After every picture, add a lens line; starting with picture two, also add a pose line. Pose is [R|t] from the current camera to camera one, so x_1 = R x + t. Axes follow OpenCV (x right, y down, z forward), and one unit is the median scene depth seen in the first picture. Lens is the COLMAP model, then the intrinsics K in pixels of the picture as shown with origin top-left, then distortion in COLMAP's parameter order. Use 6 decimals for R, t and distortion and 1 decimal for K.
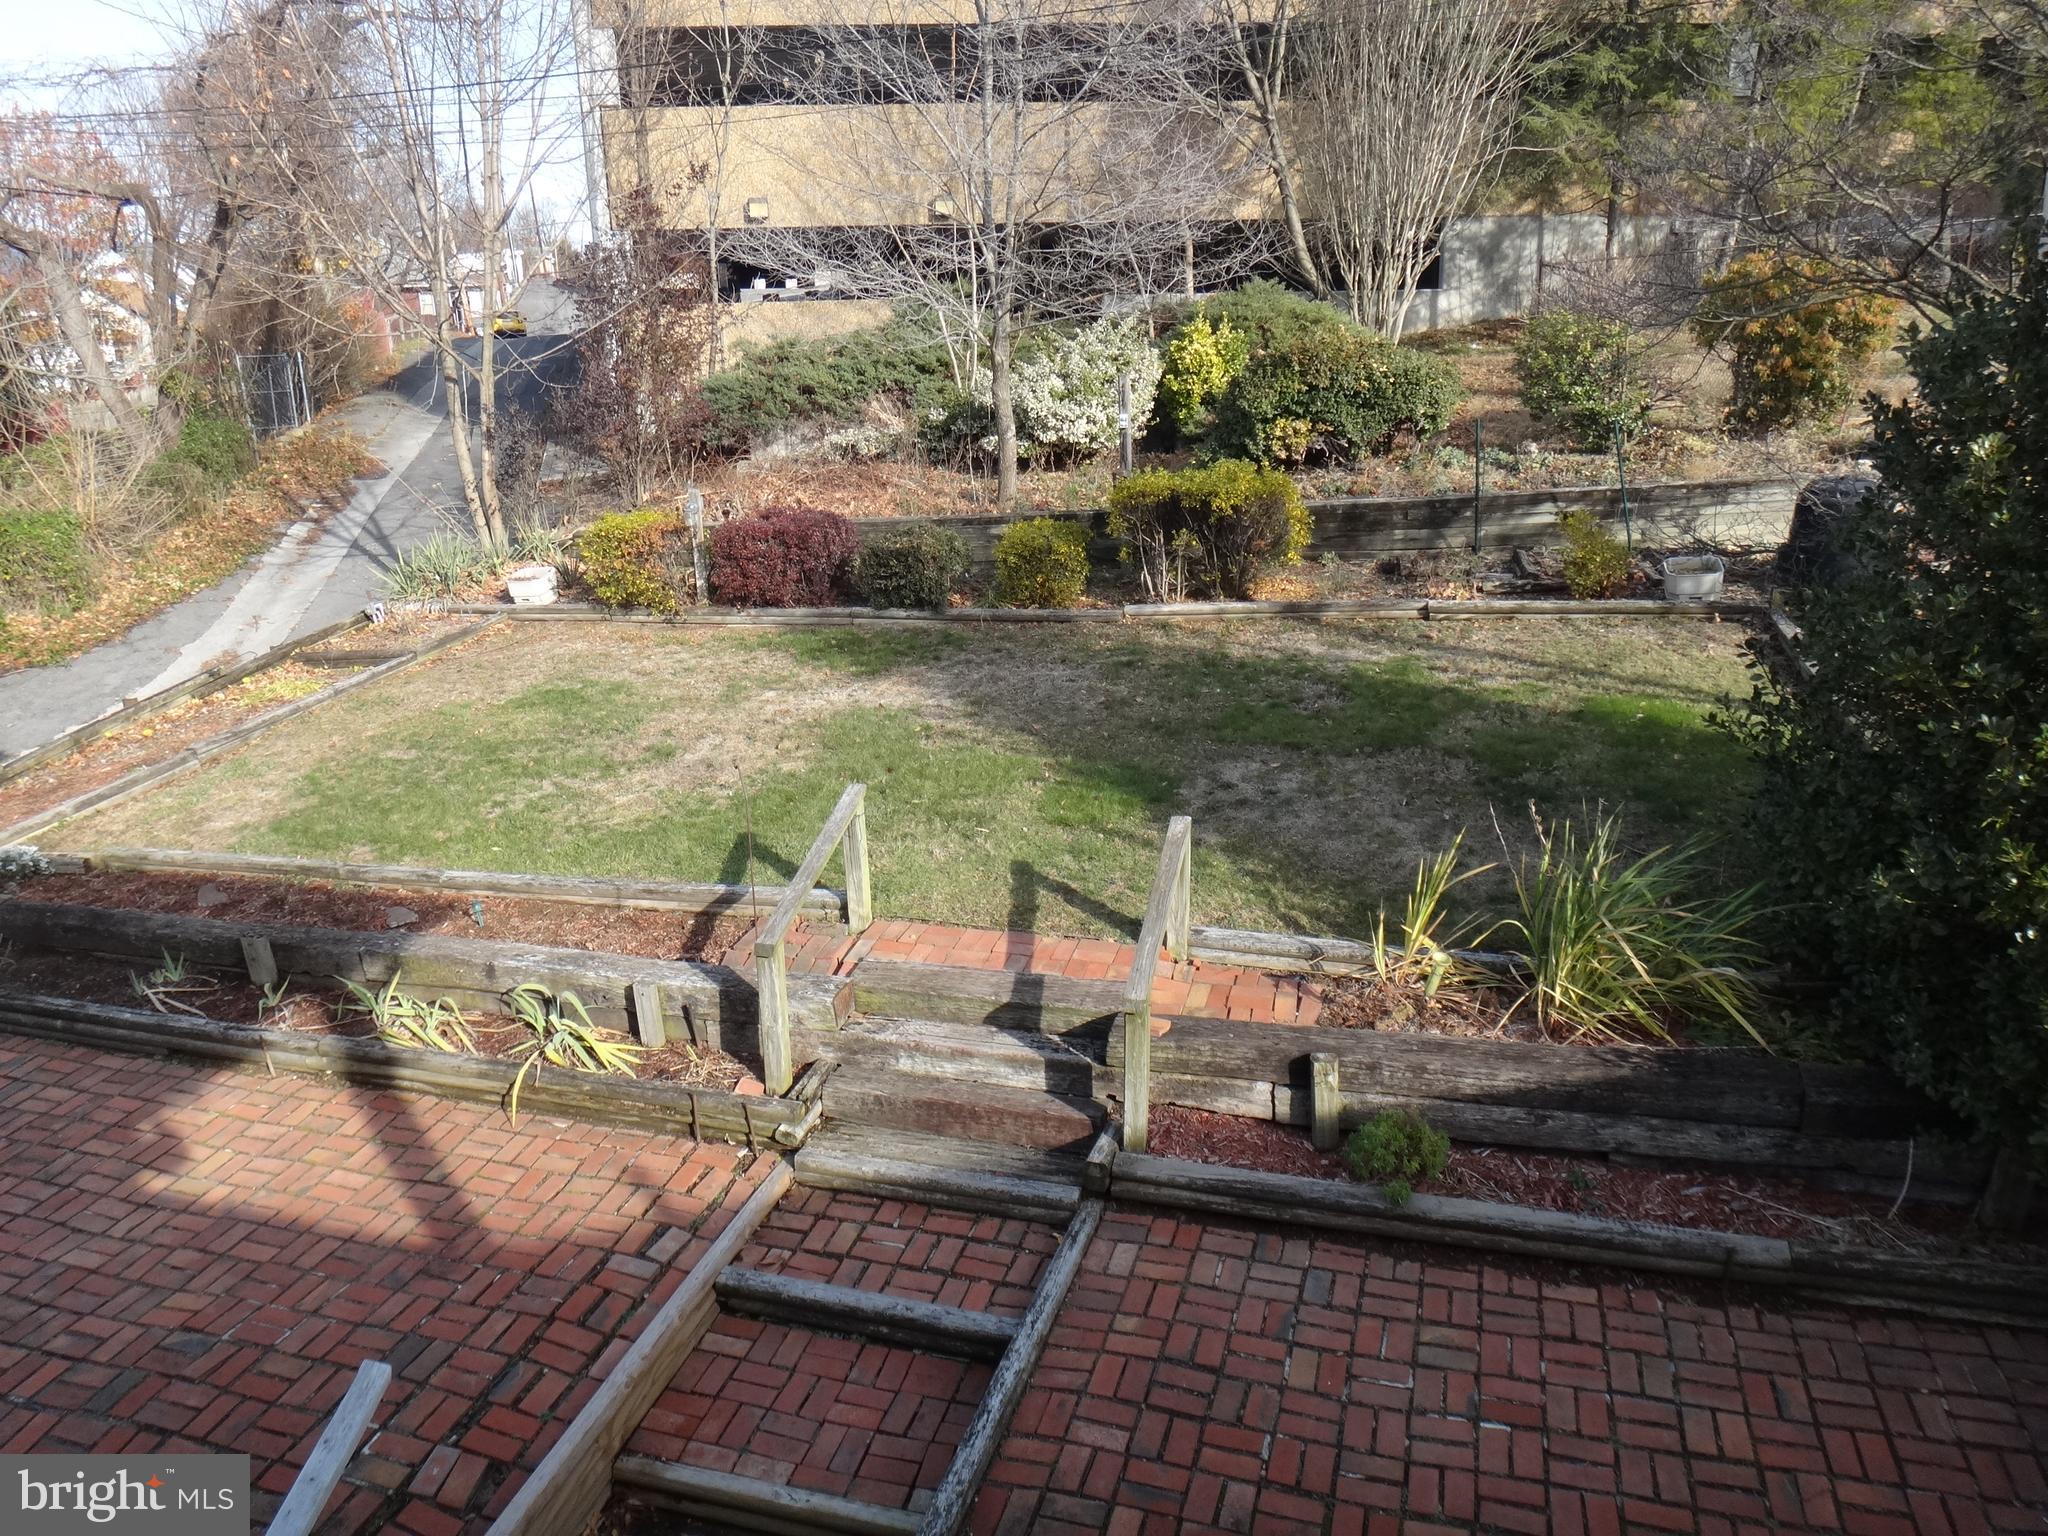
lens RADIAL K [[1428.8, 0, 1017.6], [0, 1428.8, 766.9], [0, 0, 1]] dist [-0.041236, 0.002616]
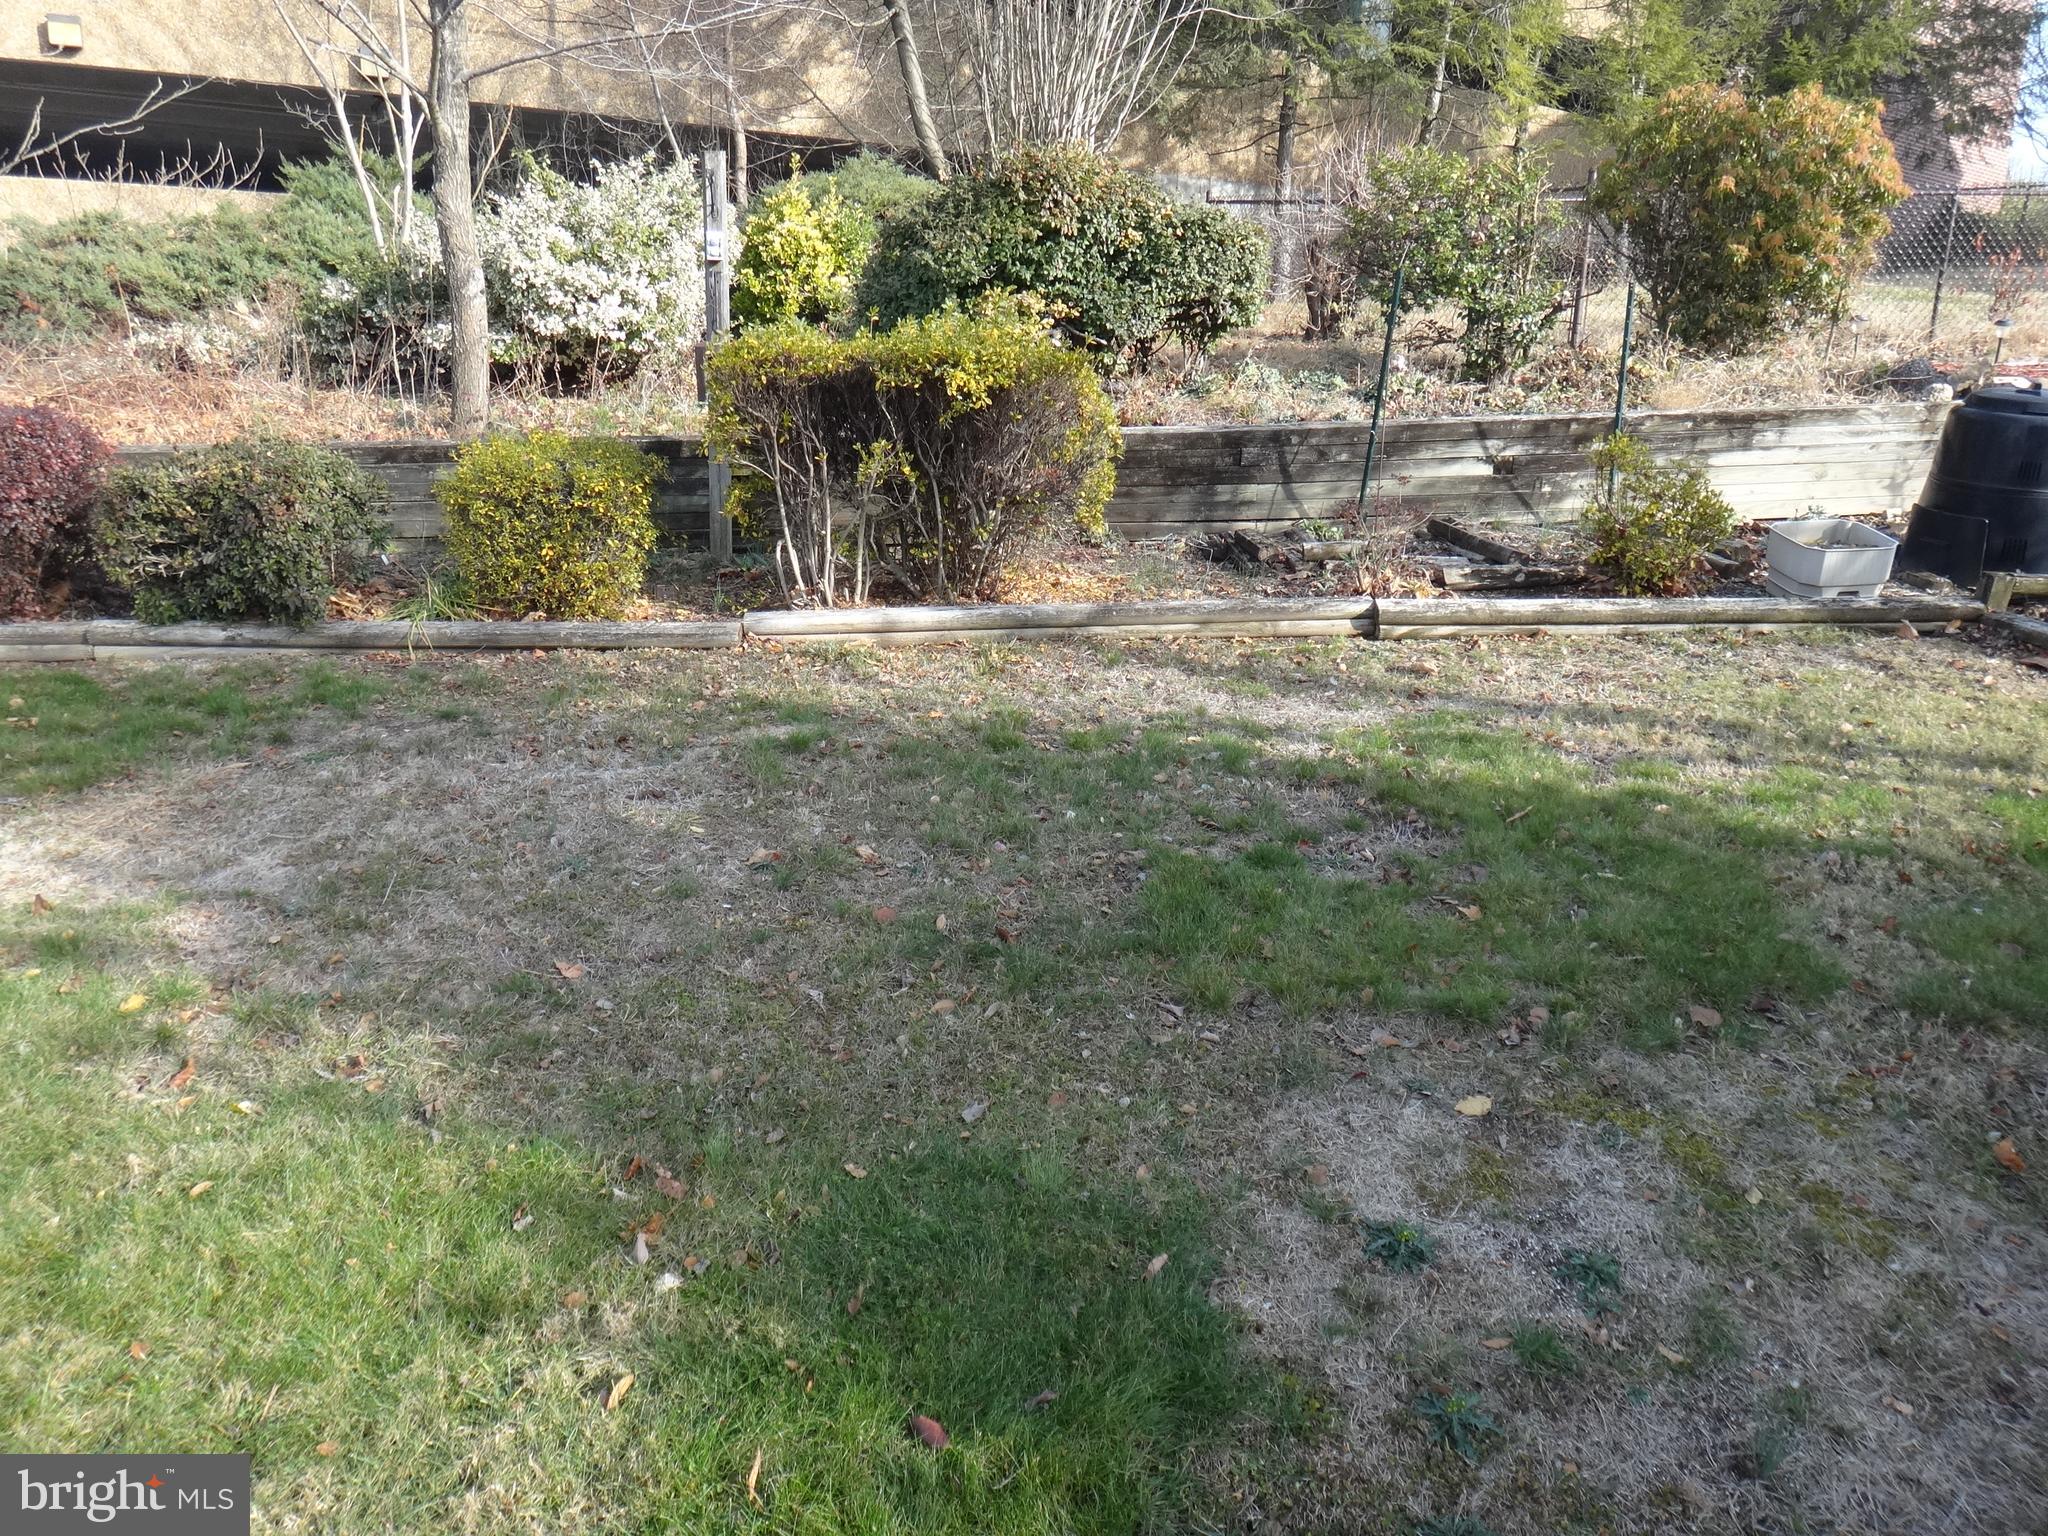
lens RADIAL K [[1428.8, 0, 1016.8], [0, 1428.8, 765.7], [0, 0, 1]] dist [-0.041236, 0.002616]
pose [[0.940674, -0.029944, 0.337988, 0.001152], [0.043216, 0.998559, -0.031809, -0.035484], [-0.336549, 0.044529, 0.940613, 0.420752]]
